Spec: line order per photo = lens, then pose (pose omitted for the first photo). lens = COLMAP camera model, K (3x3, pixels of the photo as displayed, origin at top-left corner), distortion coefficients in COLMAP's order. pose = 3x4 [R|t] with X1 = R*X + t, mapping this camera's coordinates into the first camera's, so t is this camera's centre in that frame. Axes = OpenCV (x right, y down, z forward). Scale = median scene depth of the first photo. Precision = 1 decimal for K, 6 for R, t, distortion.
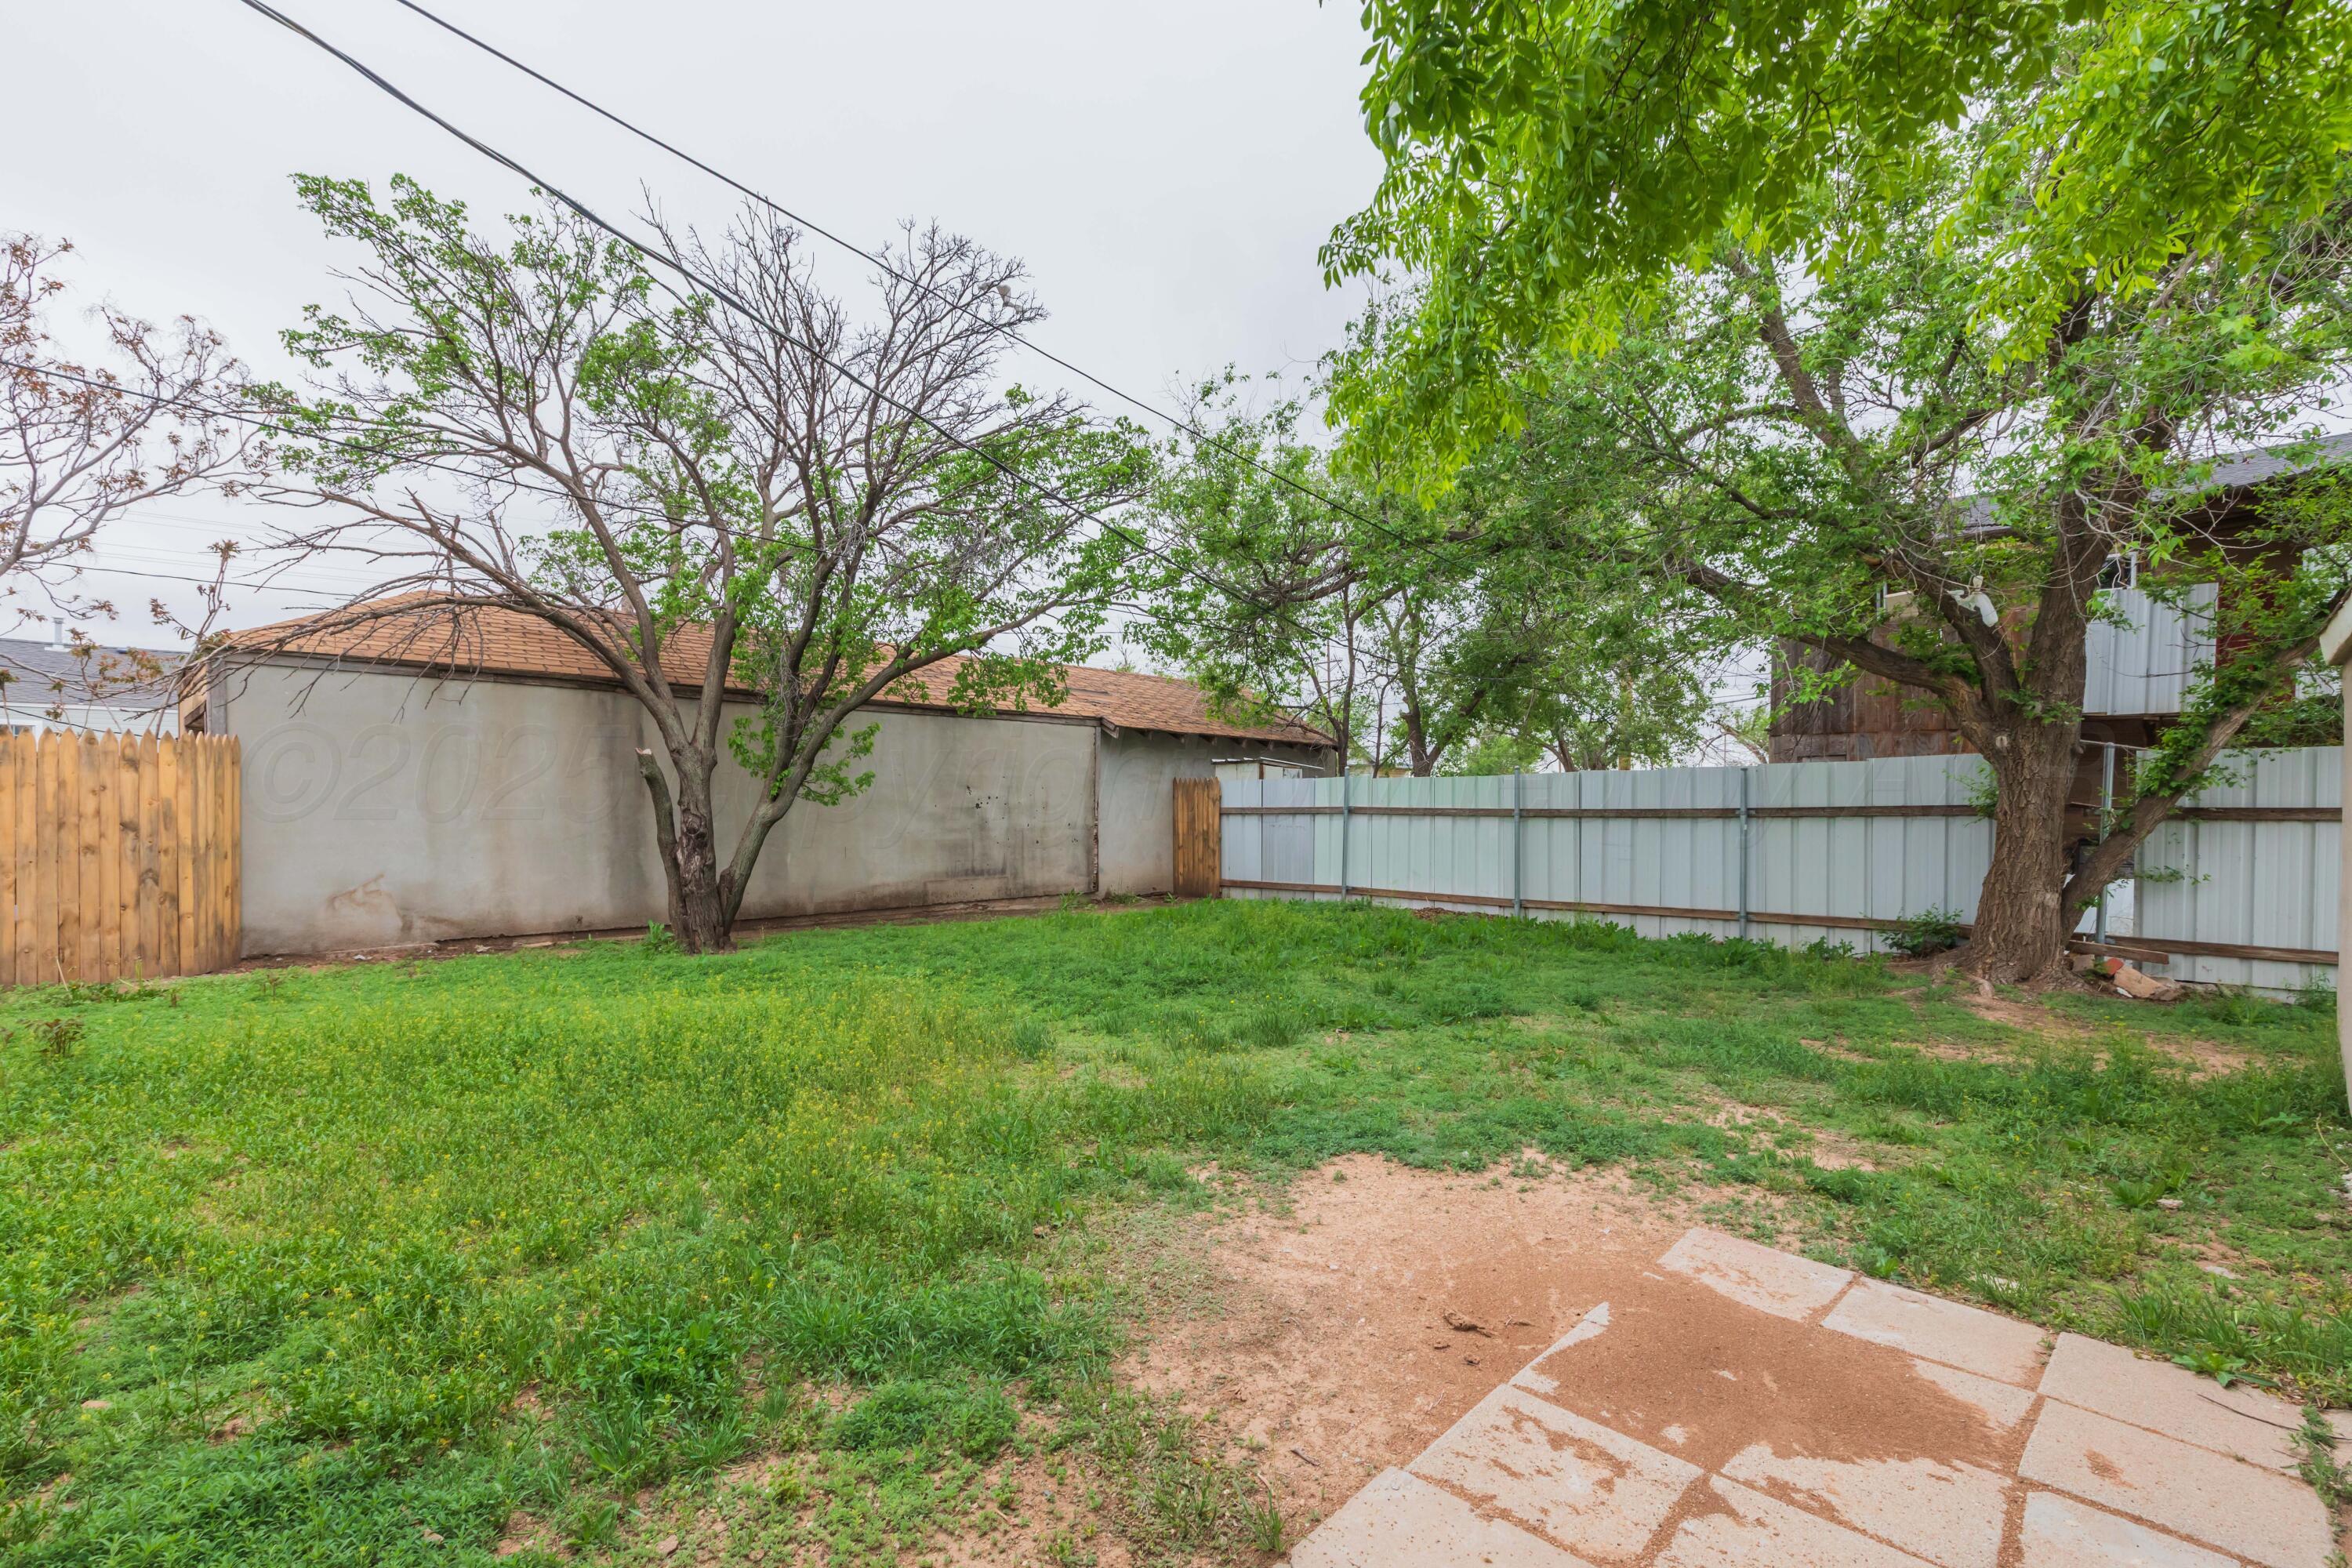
lens RADIAL K [[1072.7, 0, 1194.2], [0, 1072.7, 801.7], [0, 0, 1]] dist [0.003000, 0.000393]
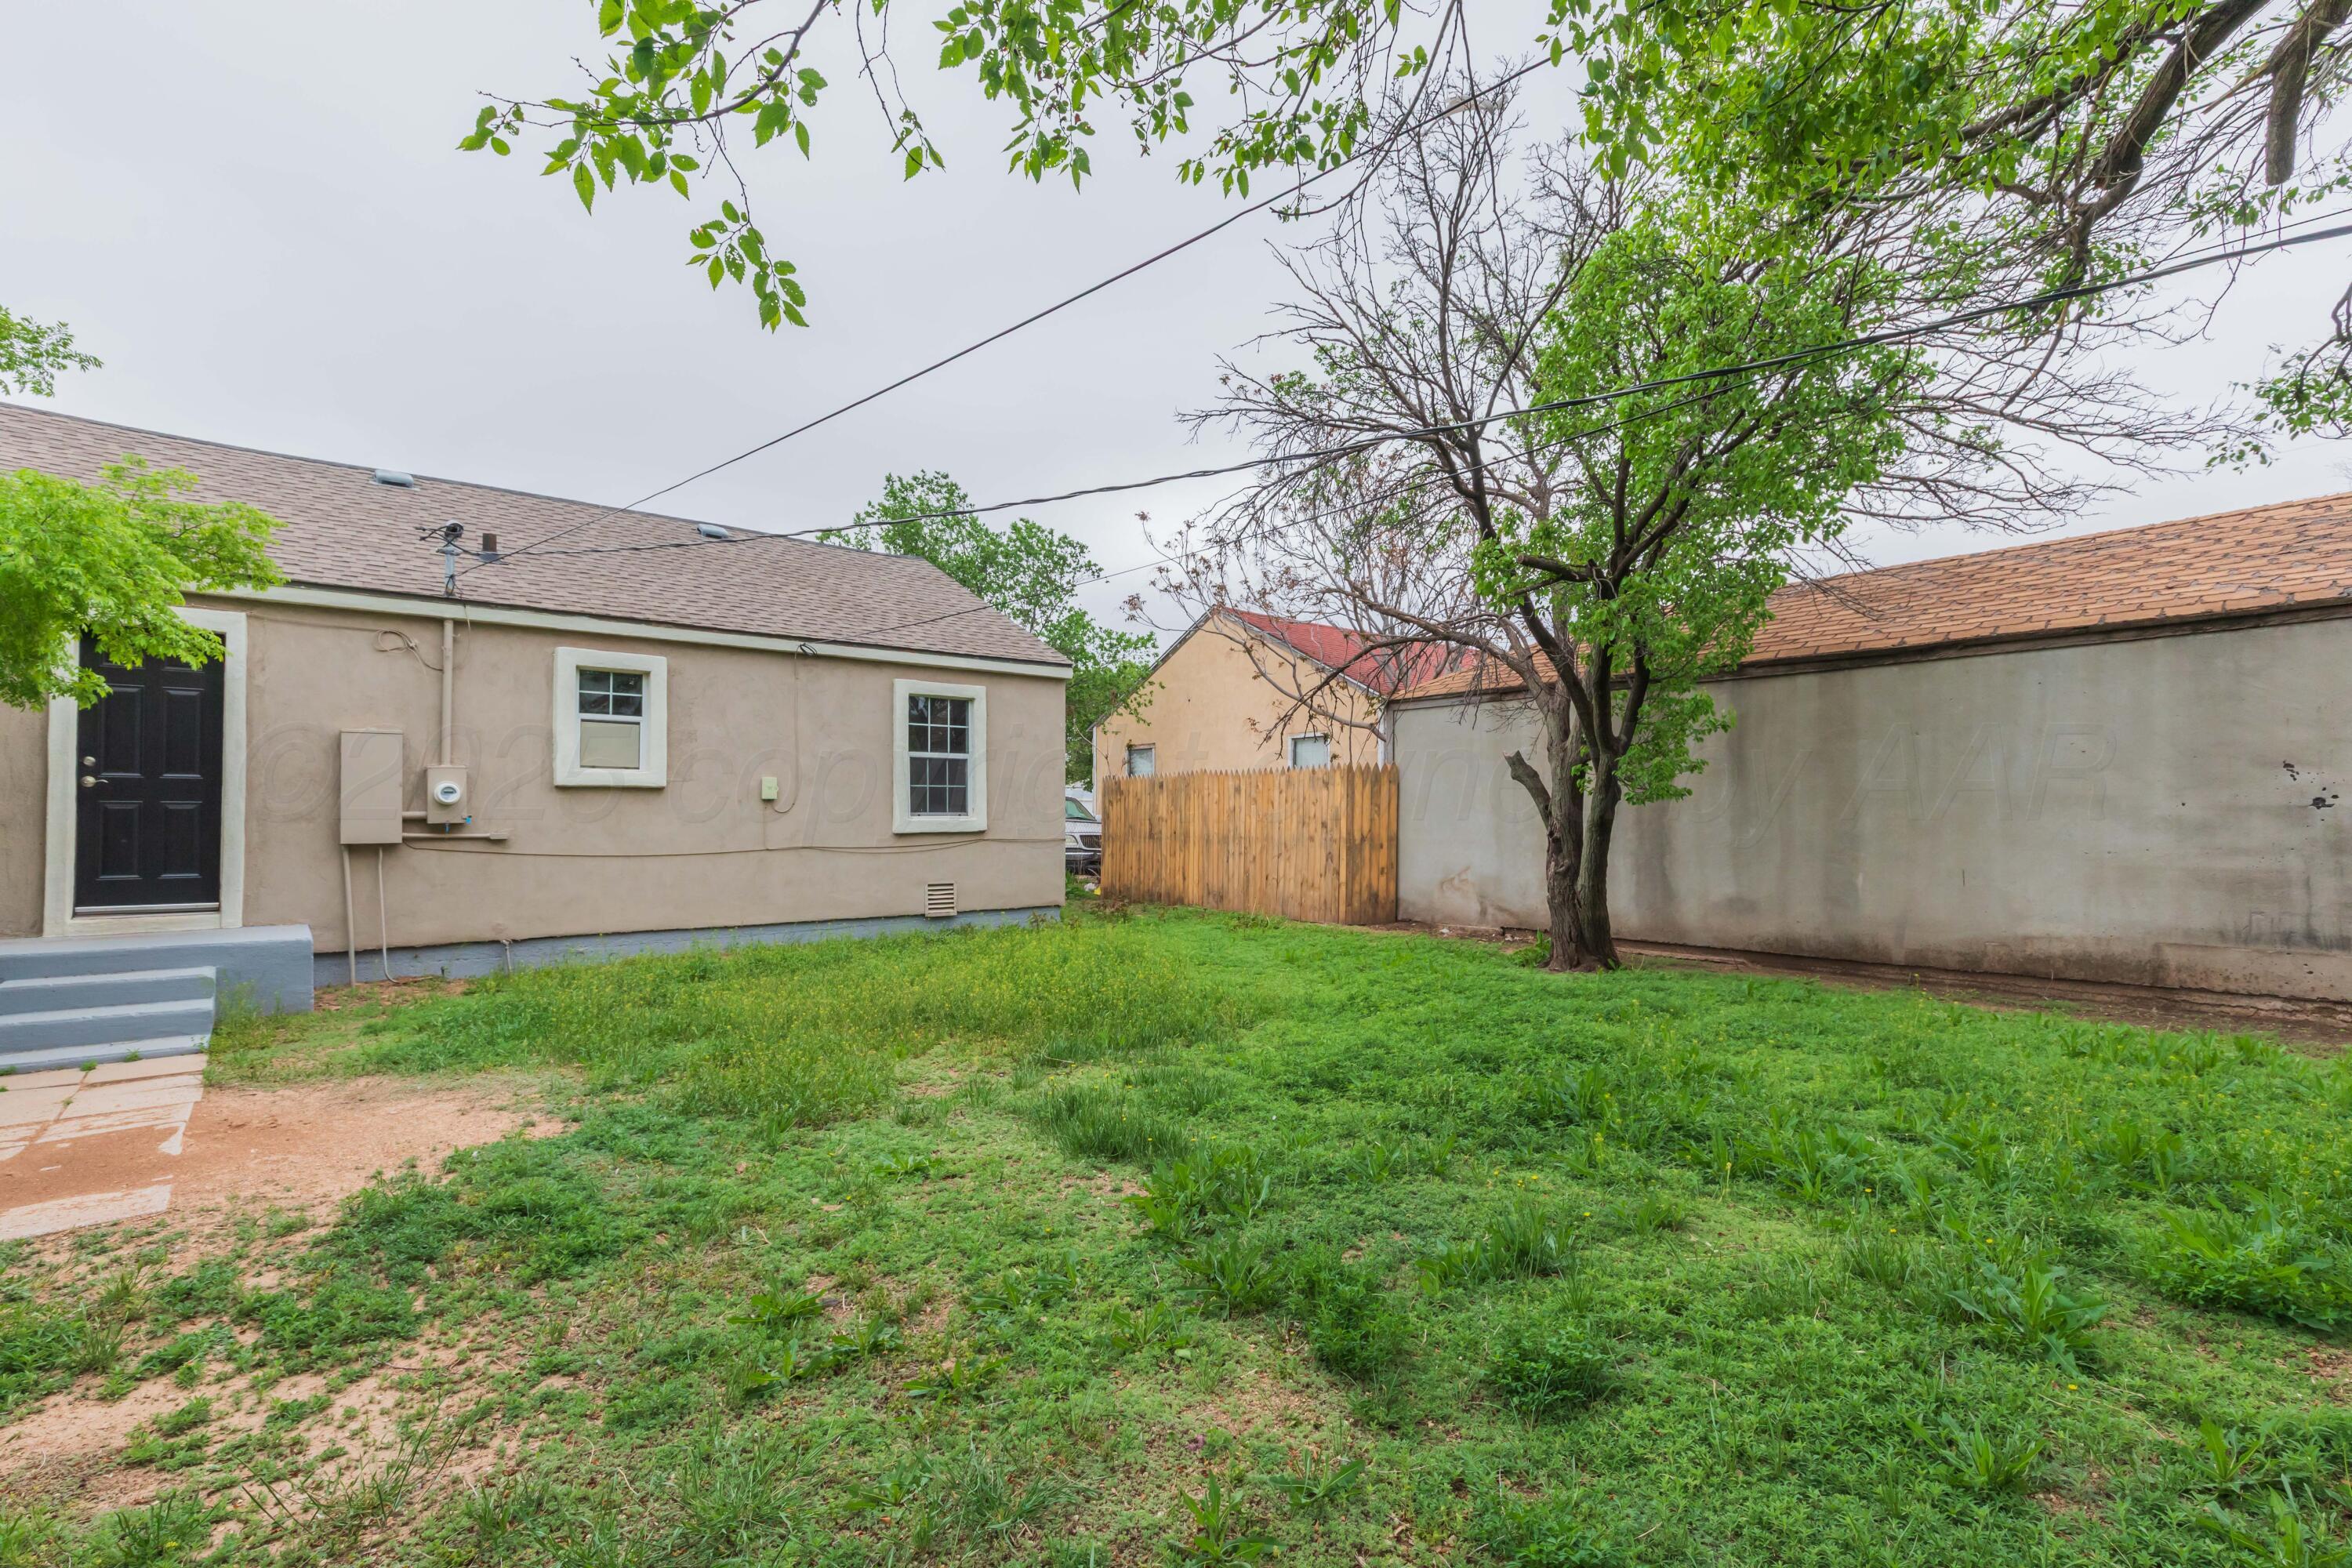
lens RADIAL K [[1128.2, 0, 1181.1], [0, 1128.2, 823.6], [0, 0, 1]] dist [0.007492, -0.000038]
pose [[-0.145272, -0.000601, -0.989392, 0.908679], [0.003028, 0.999995, -0.001052, 0.030306], [0.989387, -0.003148, -0.145269, 1.384937]]
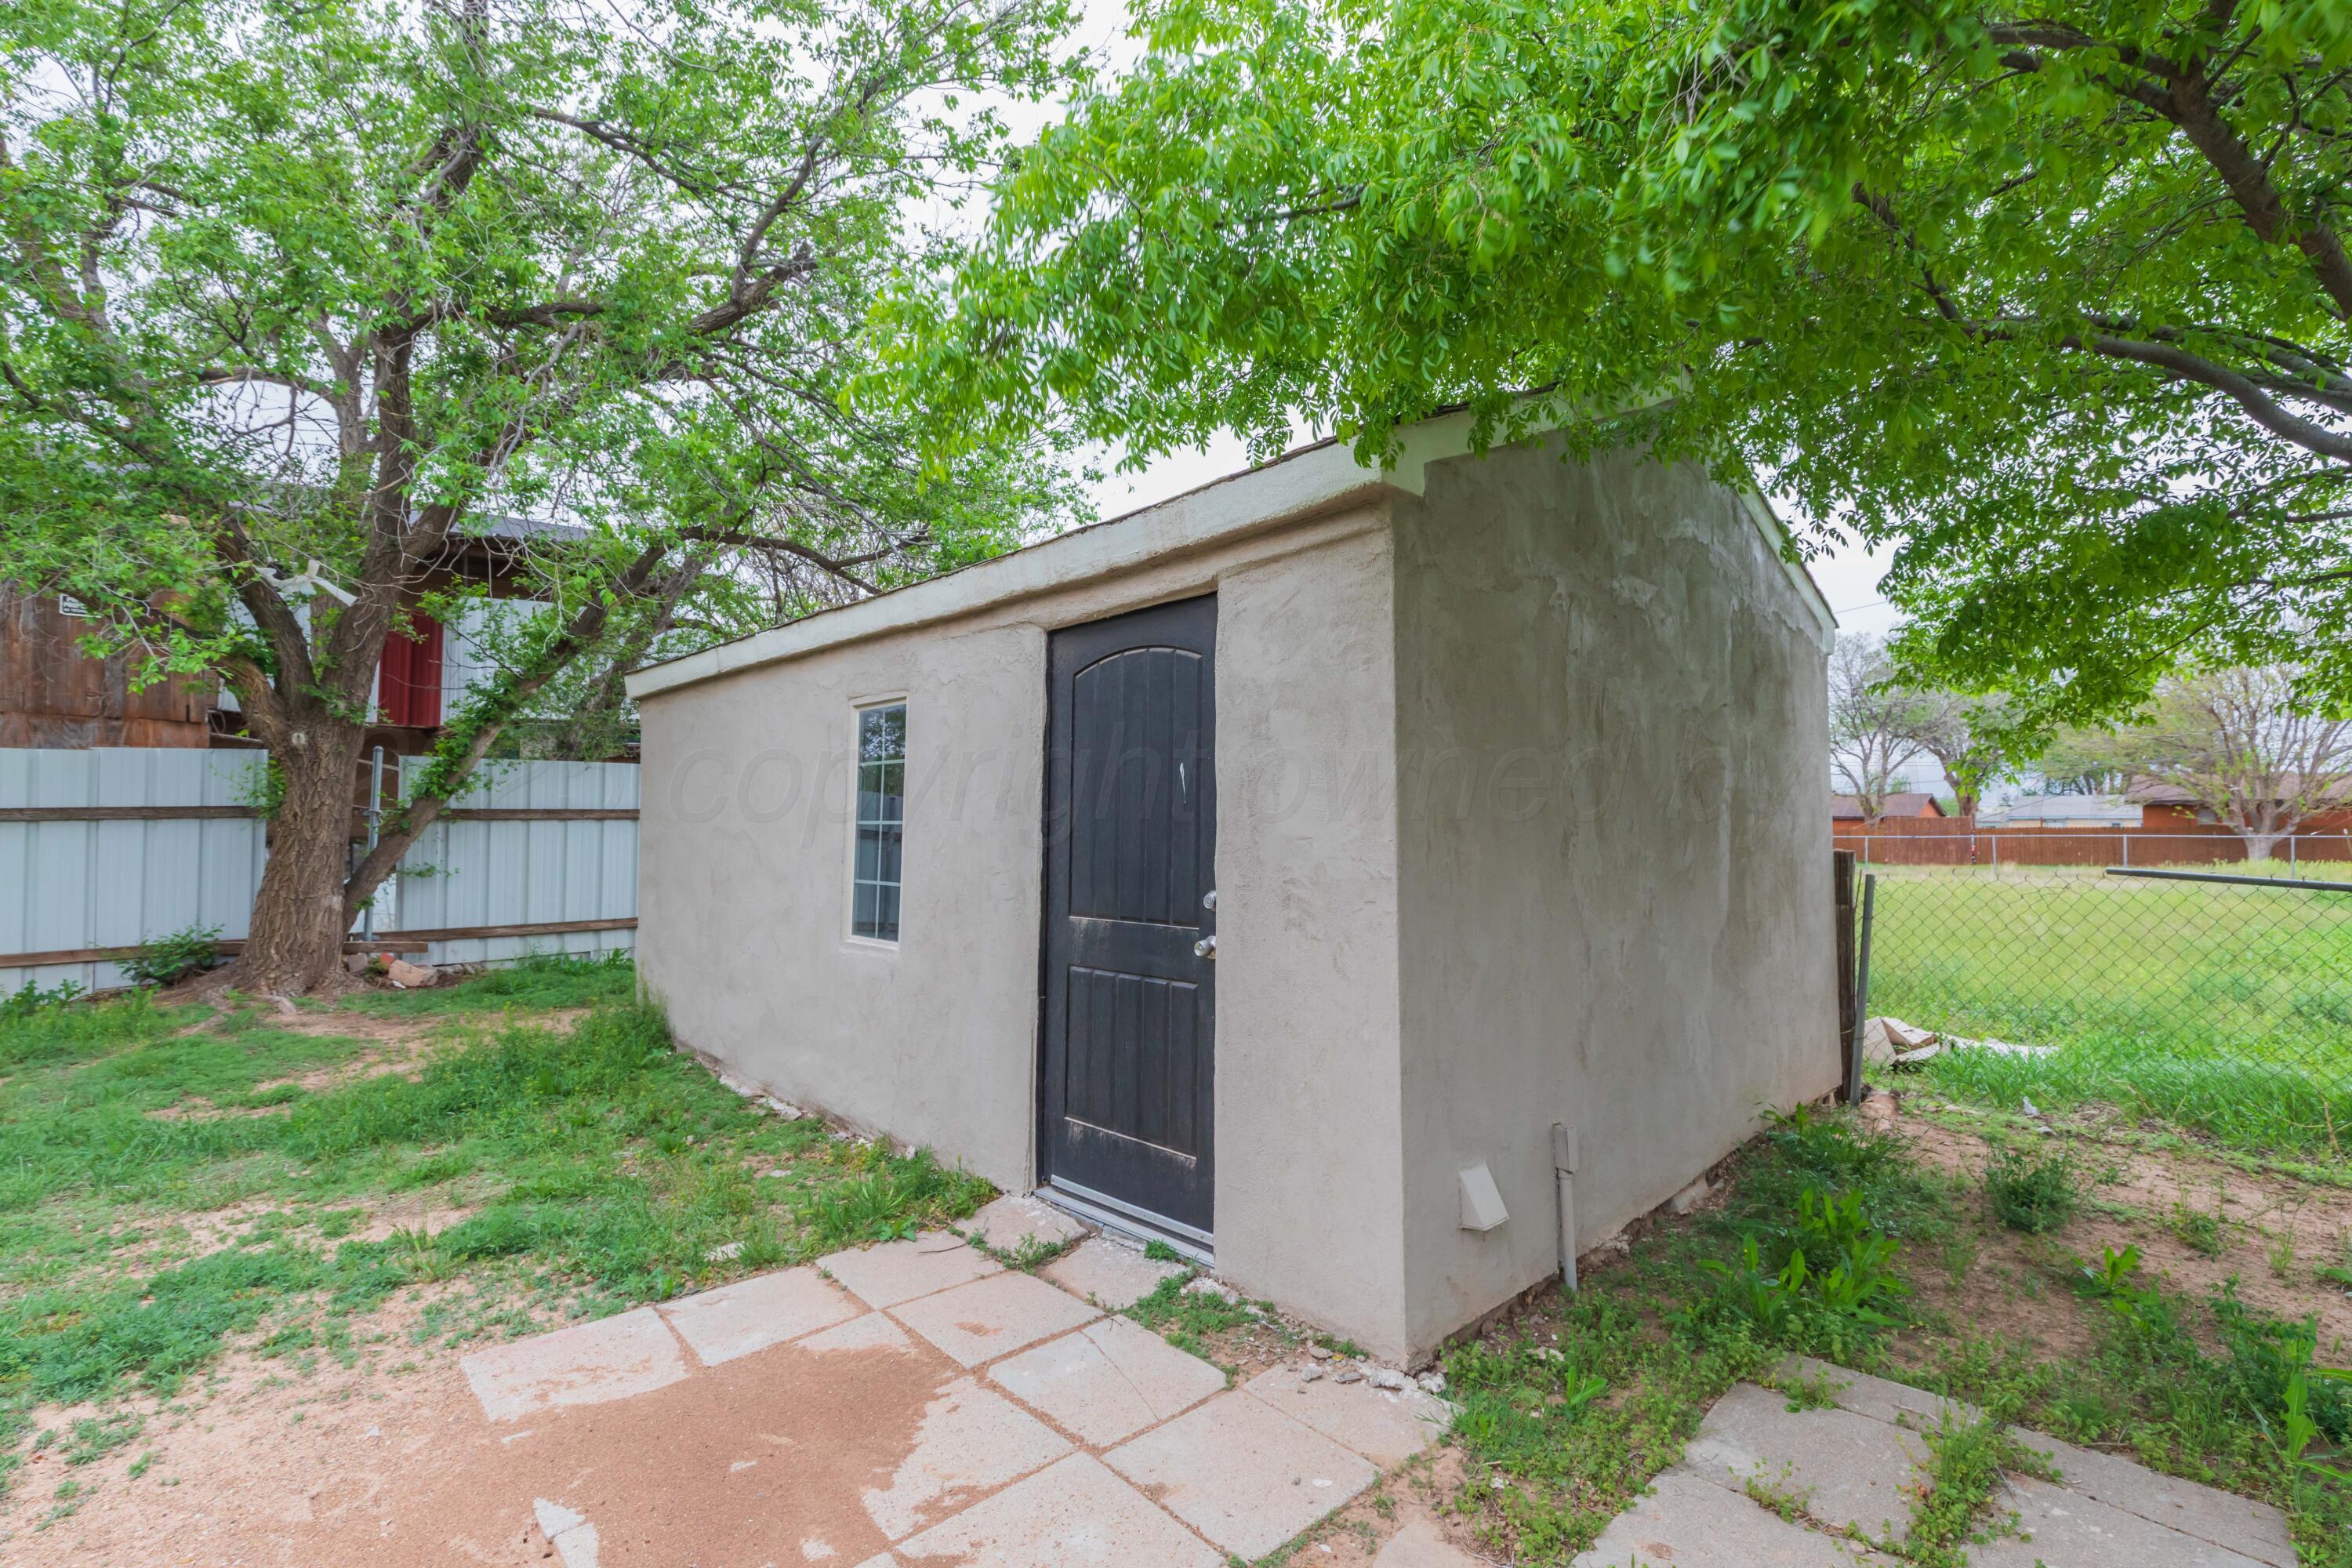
lens RADIAL K [[1035.1, 0, 1159.6], [0, 1035.1, 783.3], [0, 0, 1]] dist [0.002604, 0.000542]
pose [[0.071230, 0.025604, 0.997131, -0.162288], [-0.006631, 0.999661, -0.025195, 0.001881], [-0.997438, -0.004818, 0.071375, 0.302760]]
